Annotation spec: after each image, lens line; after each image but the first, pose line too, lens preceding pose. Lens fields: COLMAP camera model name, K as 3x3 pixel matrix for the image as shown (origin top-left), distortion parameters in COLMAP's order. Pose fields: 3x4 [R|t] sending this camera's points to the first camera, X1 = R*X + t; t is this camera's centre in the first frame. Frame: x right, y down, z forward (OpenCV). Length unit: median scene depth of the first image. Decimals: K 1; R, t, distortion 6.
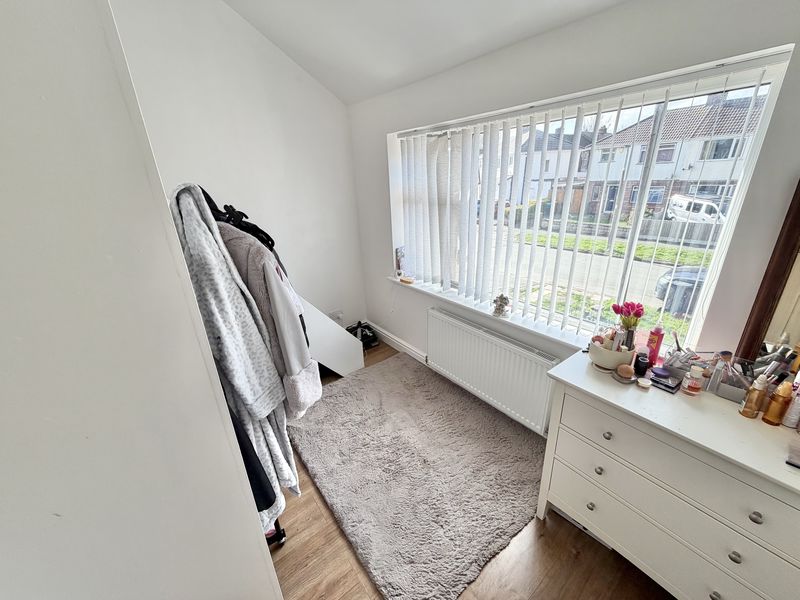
lens RADIAL K [[316.6, 0, 398.0], [0, 316.6, 300.0], [0, 0, 1]] dist [-0.000481, -0.000107]
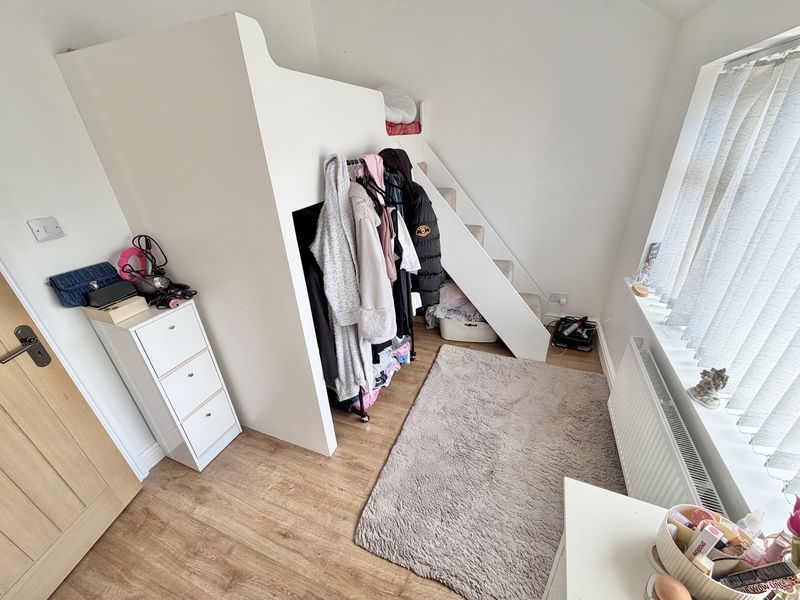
lens RADIAL K [[316.6, 0, 398.0], [0, 316.6, 300.0], [0, 0, 1]] dist [-0.000481, -0.000107]
pose [[0.509933, 0.407610, -0.757511, 0.409265], [-0.290852, 0.910442, 0.294108, -0.126204], [0.809551, 0.070348, 0.582819, 0.199519]]
